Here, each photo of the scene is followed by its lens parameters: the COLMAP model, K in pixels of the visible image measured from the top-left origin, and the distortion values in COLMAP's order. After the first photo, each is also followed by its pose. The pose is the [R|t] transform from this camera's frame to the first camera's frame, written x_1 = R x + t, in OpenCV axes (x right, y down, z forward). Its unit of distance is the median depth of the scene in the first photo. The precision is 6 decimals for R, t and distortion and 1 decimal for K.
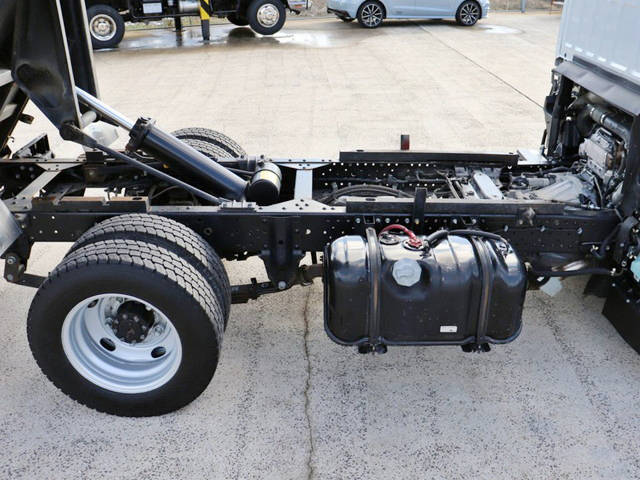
lens RADIAL K [[586.8, 0, 328.0], [0, 586.8, 237.3], [0, 0, 1]] dist [-0.204912, 0.212849]
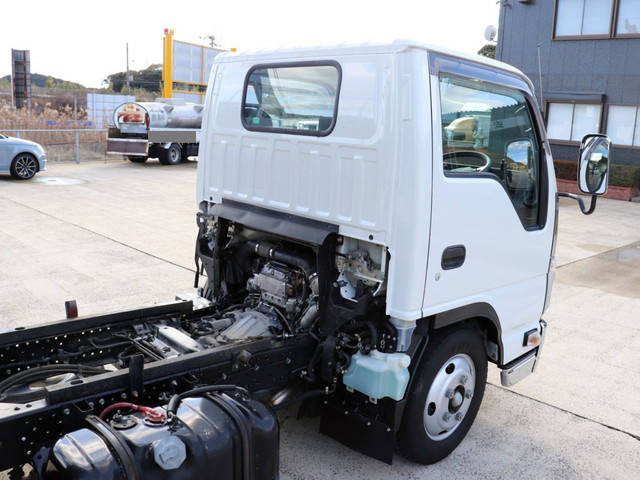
lens RADIAL K [[586.8, 0, 328.0], [0, 586.8, 237.3], [0, 0, 1]] dist [-0.204912, 0.212849]
pose [[0.722807, -0.093411, 0.684707, -0.182347], [0.260120, 0.954726, -0.144346, -0.048002], [-0.640224, 0.282441, 0.714381, 0.124386]]
